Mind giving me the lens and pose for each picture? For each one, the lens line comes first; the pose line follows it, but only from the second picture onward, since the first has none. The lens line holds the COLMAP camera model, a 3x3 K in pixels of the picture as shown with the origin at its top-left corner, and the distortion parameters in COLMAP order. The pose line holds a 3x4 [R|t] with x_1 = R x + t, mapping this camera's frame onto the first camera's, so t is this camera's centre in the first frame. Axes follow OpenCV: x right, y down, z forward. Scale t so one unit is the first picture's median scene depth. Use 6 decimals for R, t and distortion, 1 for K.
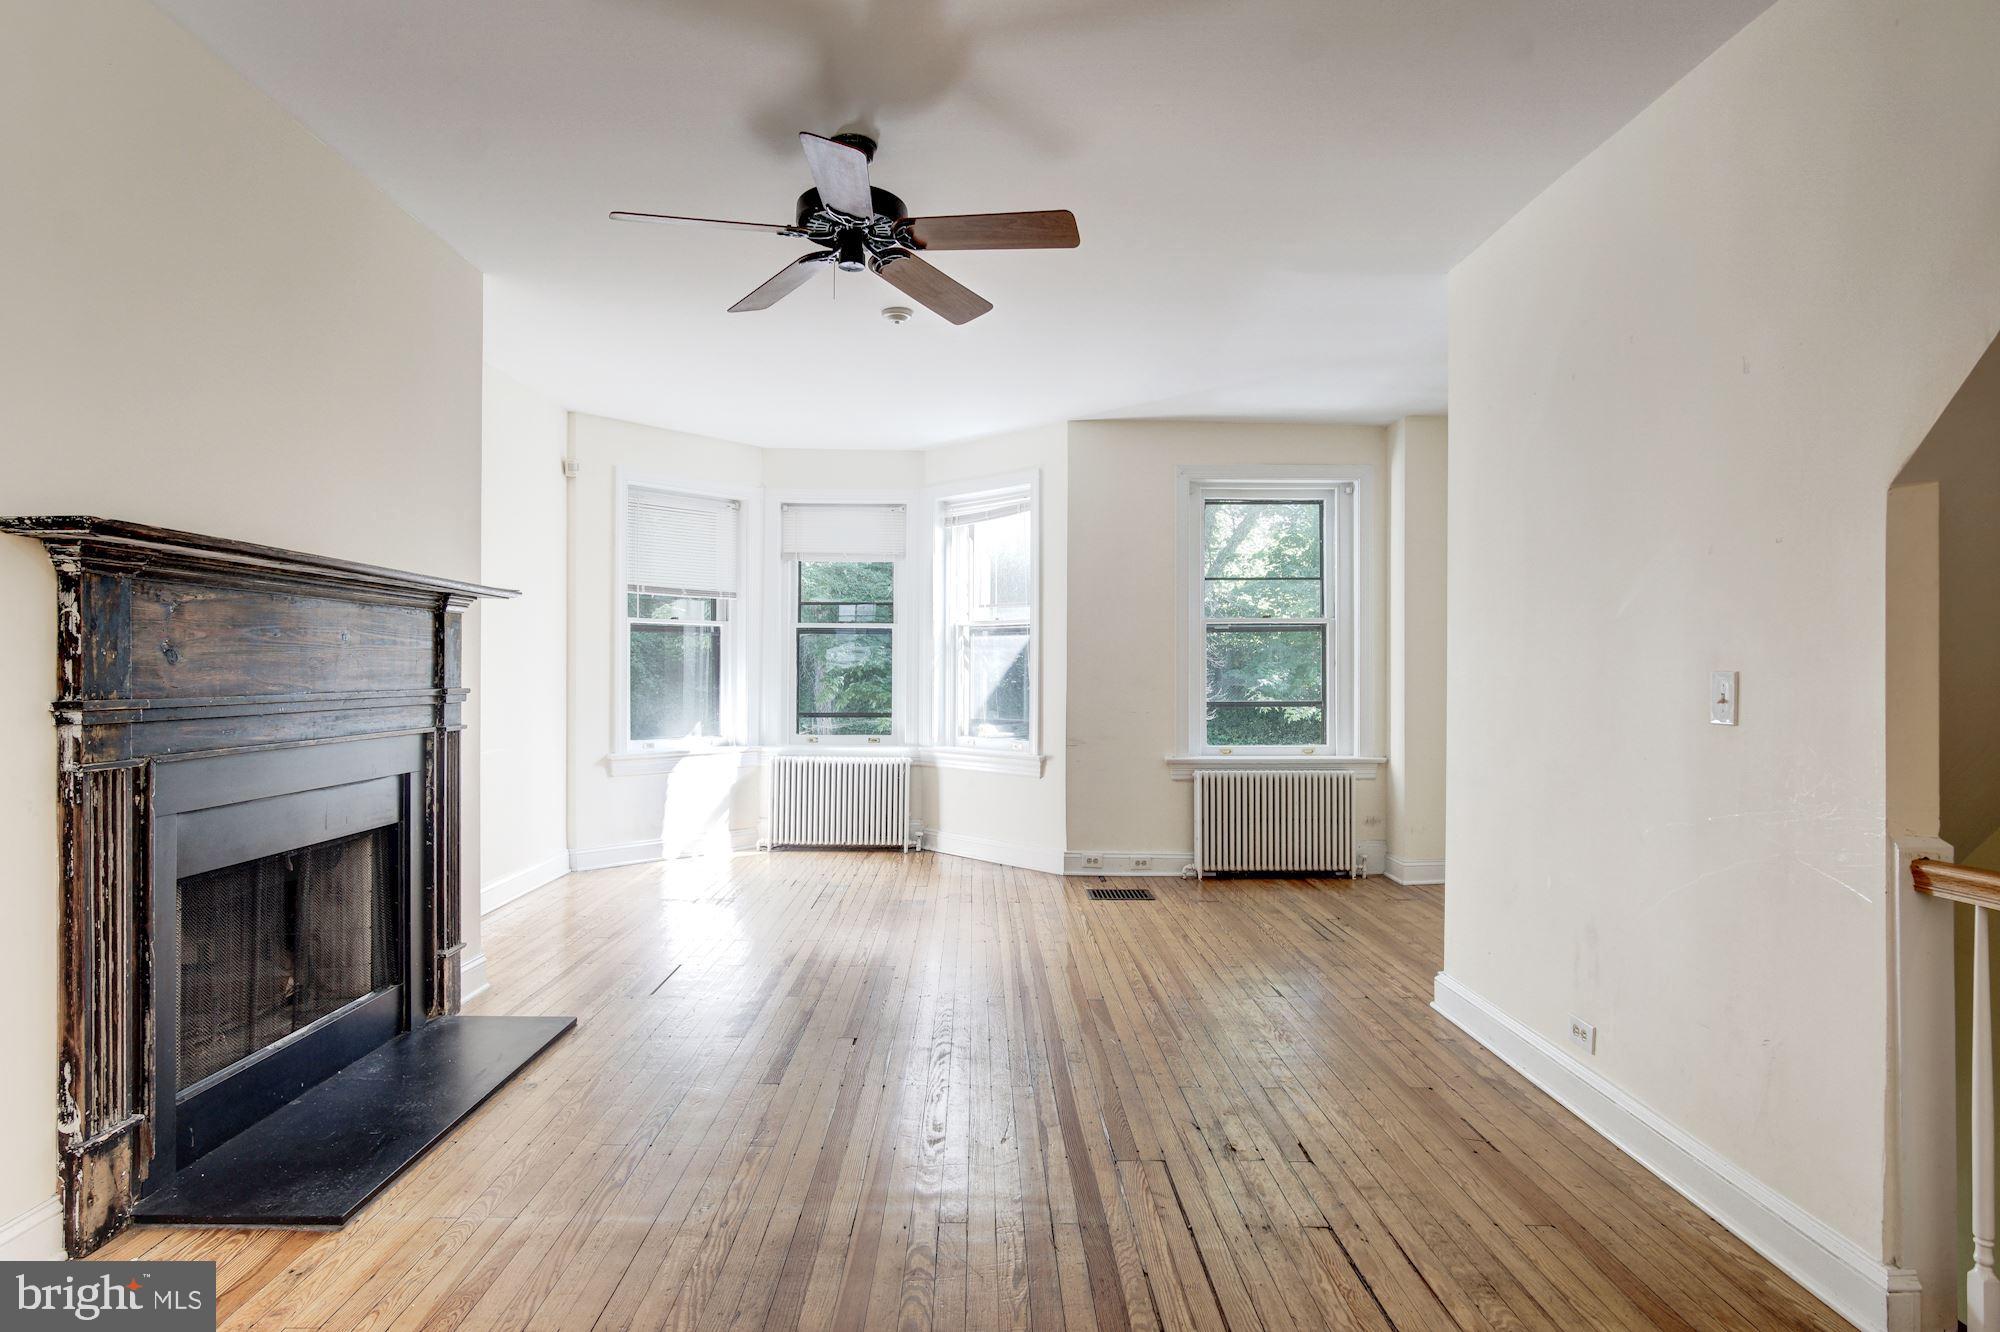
lens RADIAL K [[1073.2, 0, 996.1], [0, 1073.2, 672.9], [0, 0, 1]] dist [-0.005386, 0.003207]
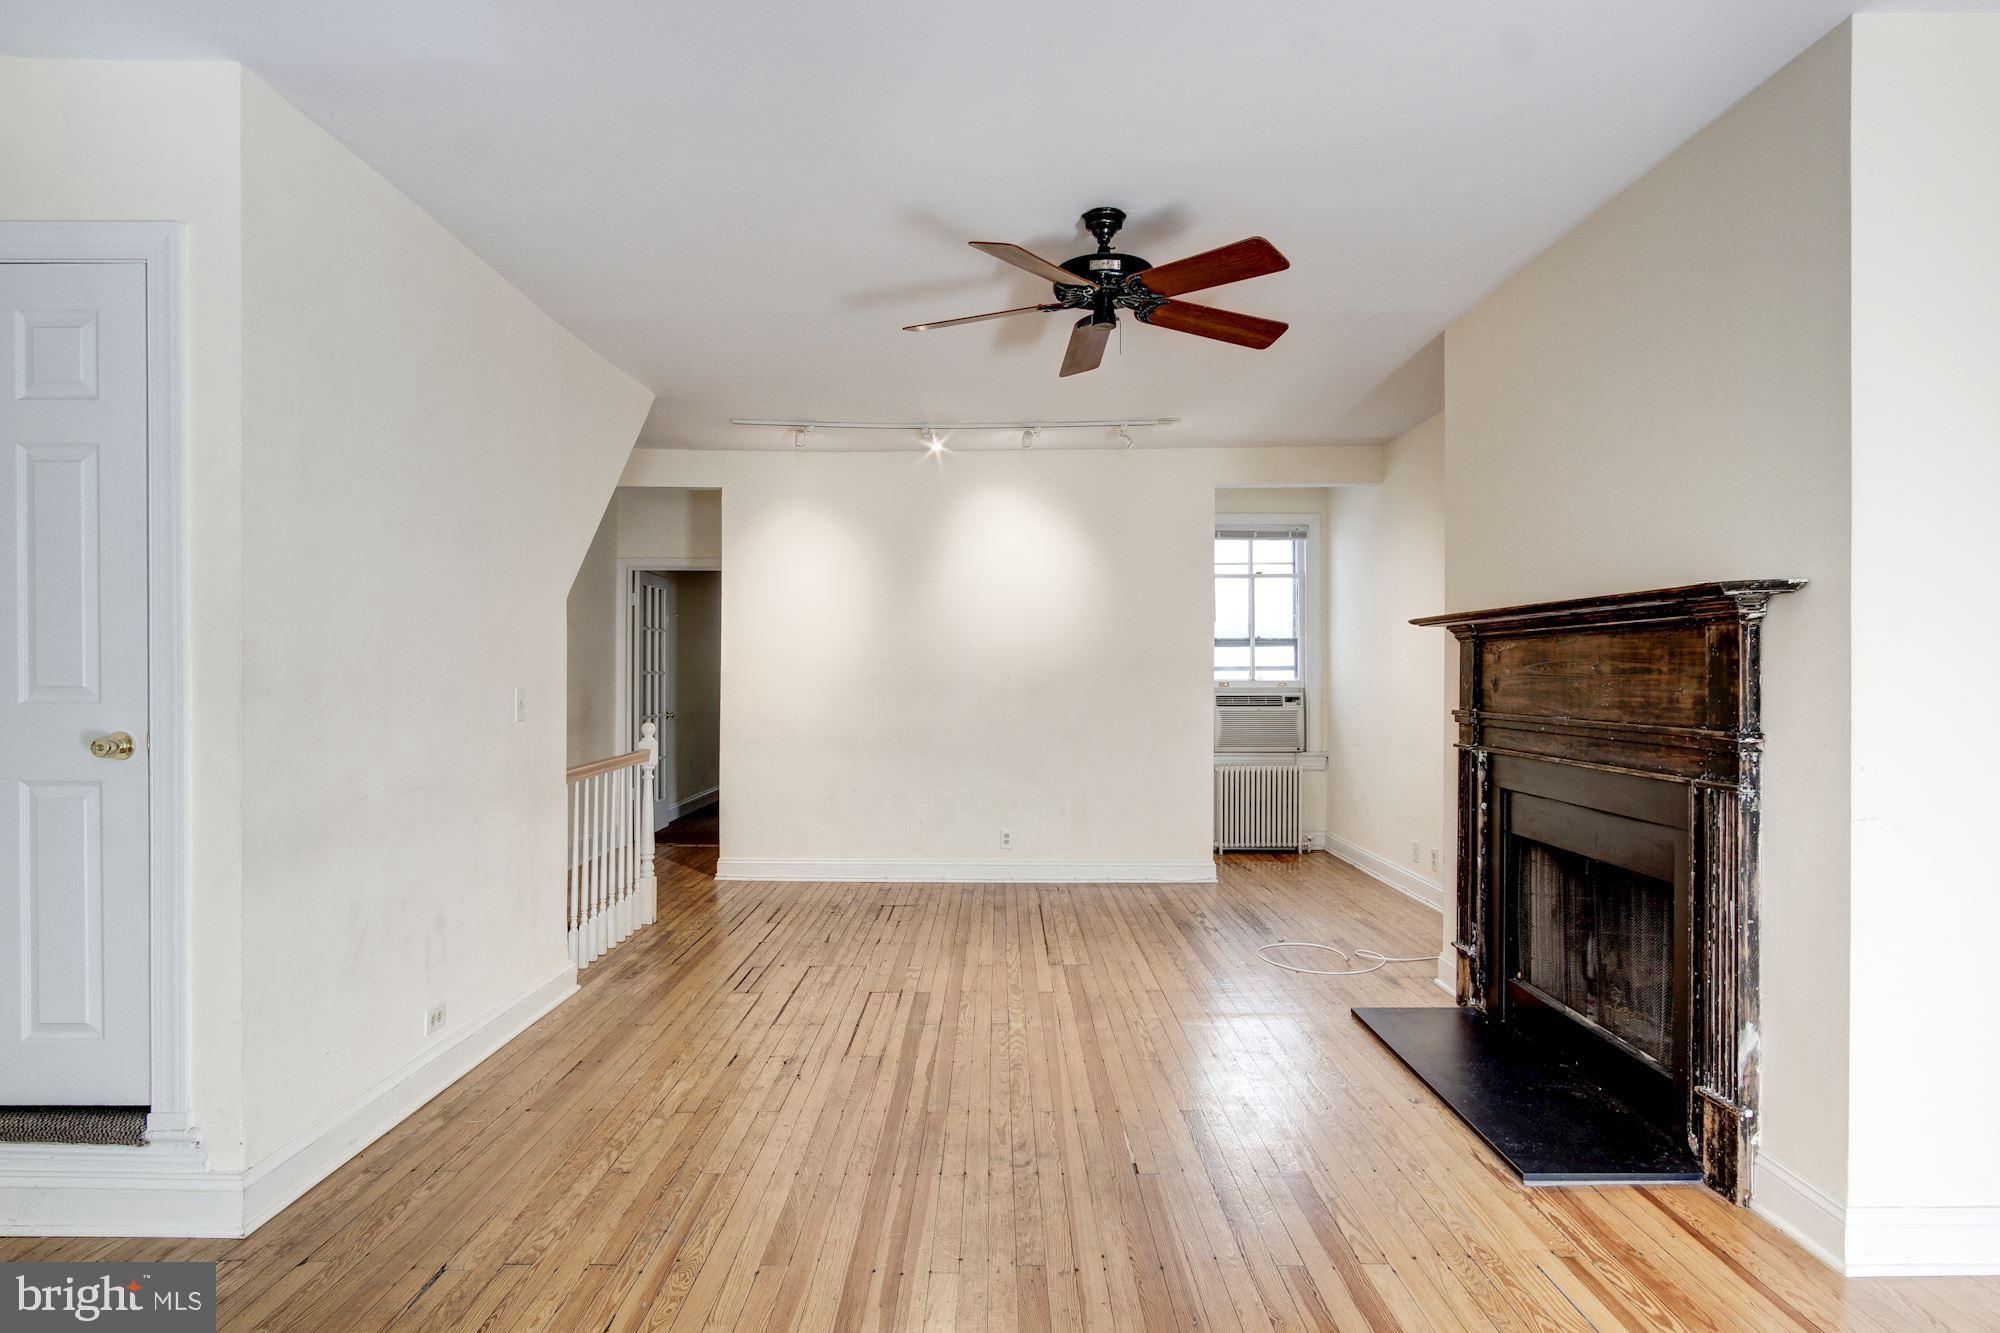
lens RADIAL K [[1073.2, 0, 996.1], [0, 1073.2, 673.4], [0, 0, 1]] dist [-0.005386, 0.003207]
pose [[-0.999801, -0.008742, 0.017913, -0.022295], [-0.008724, 0.999961, 0.001107, -0.011712], [-0.017922, 0.000950, -0.999839, 1.002360]]
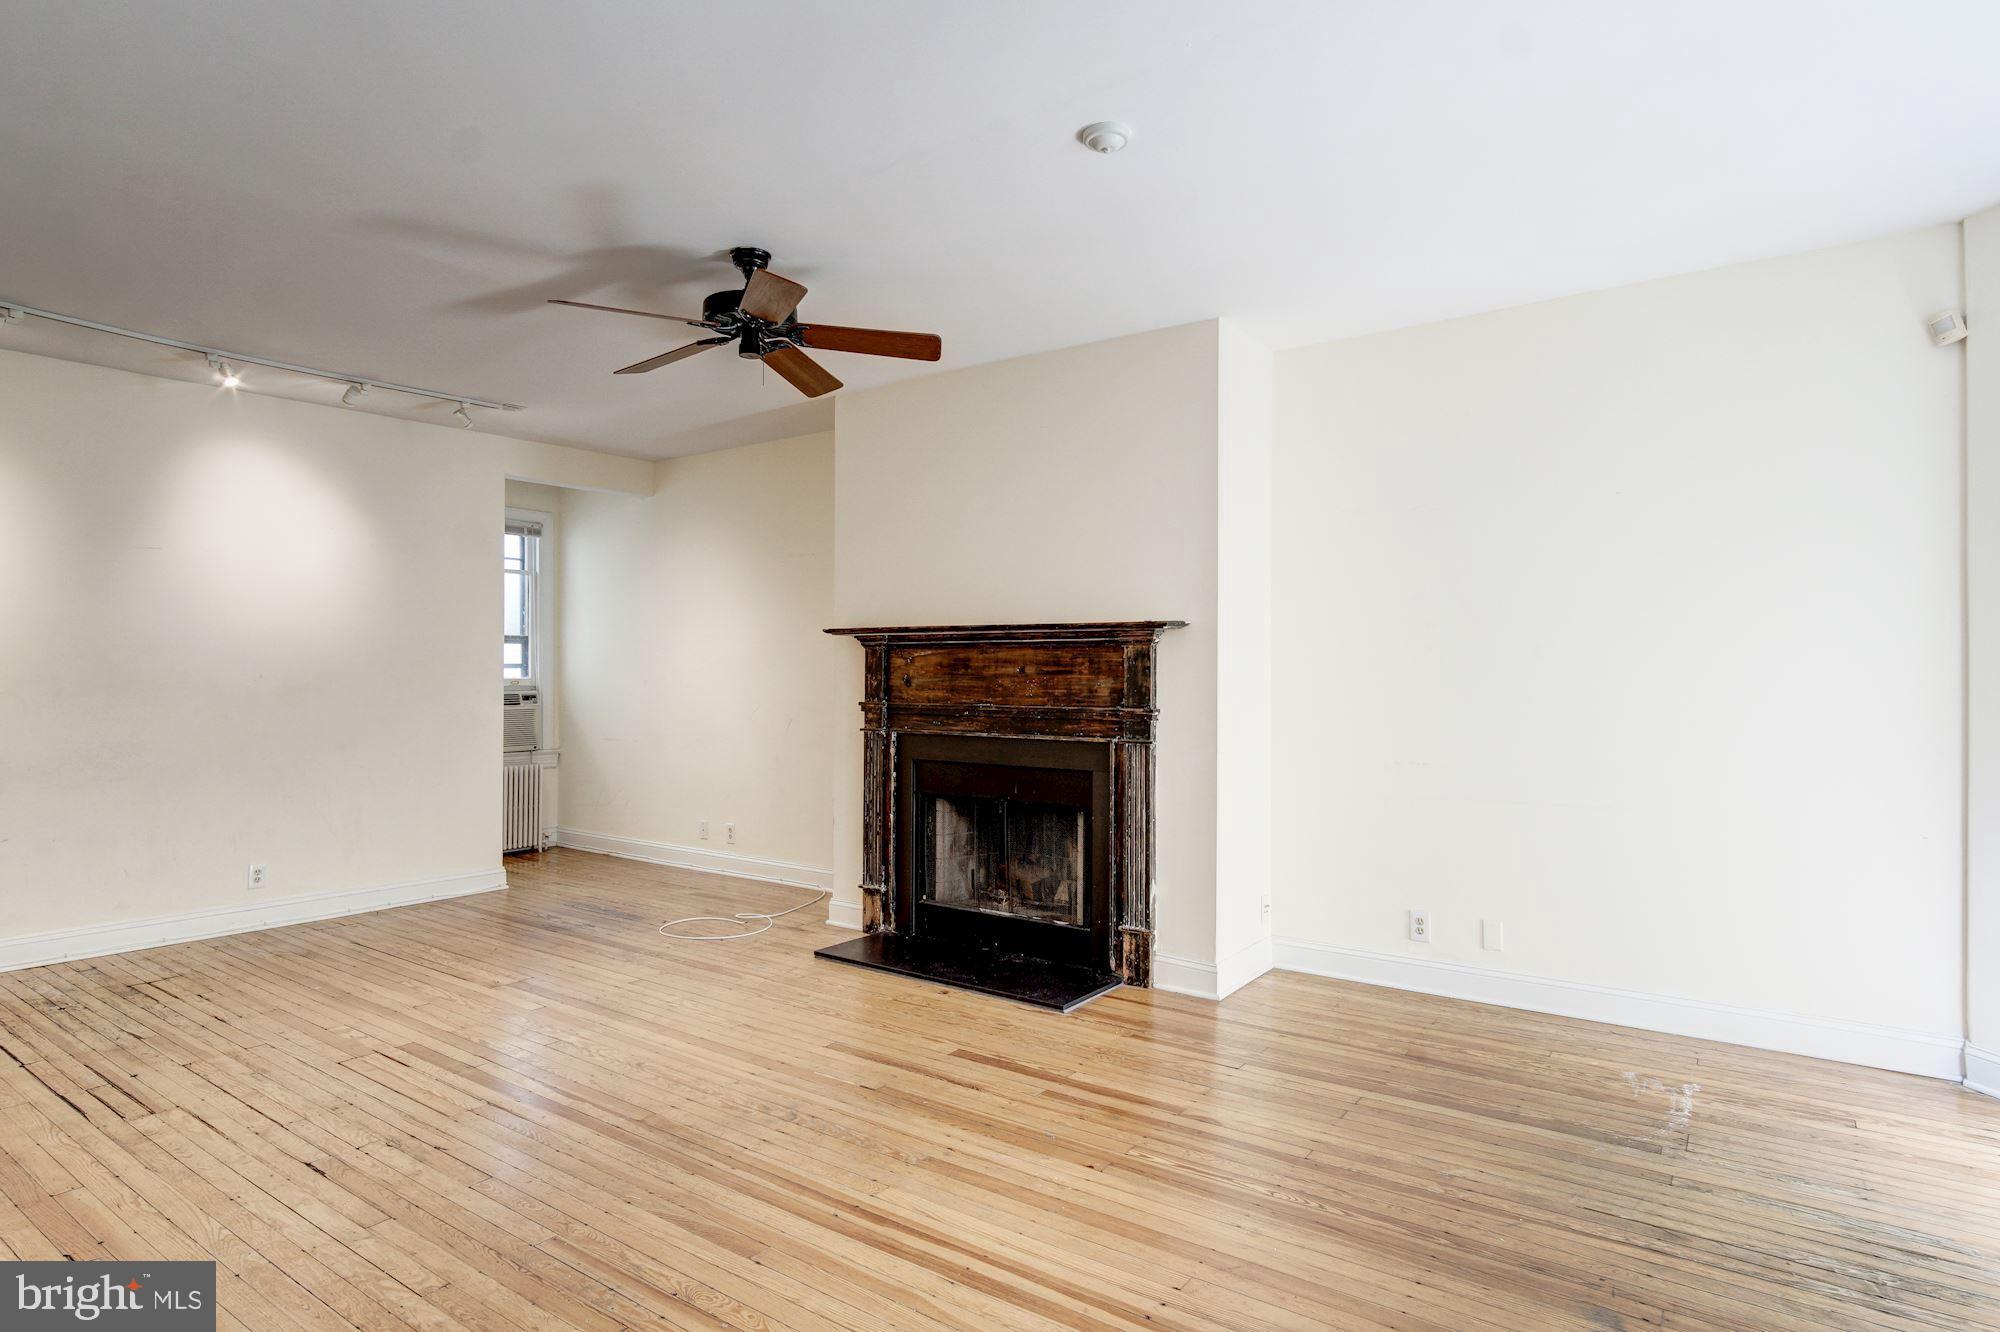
lens RADIAL K [[1073.2, 0, 996.1], [0, 1073.2, 672.9], [0, 0, 1]] dist [-0.005386, 0.003207]
pose [[-0.601456, -0.010599, -0.798835, 0.312499], [-0.009474, 0.999936, -0.006134, -0.009463], [0.798850, 0.003879, -0.601518, 0.927200]]
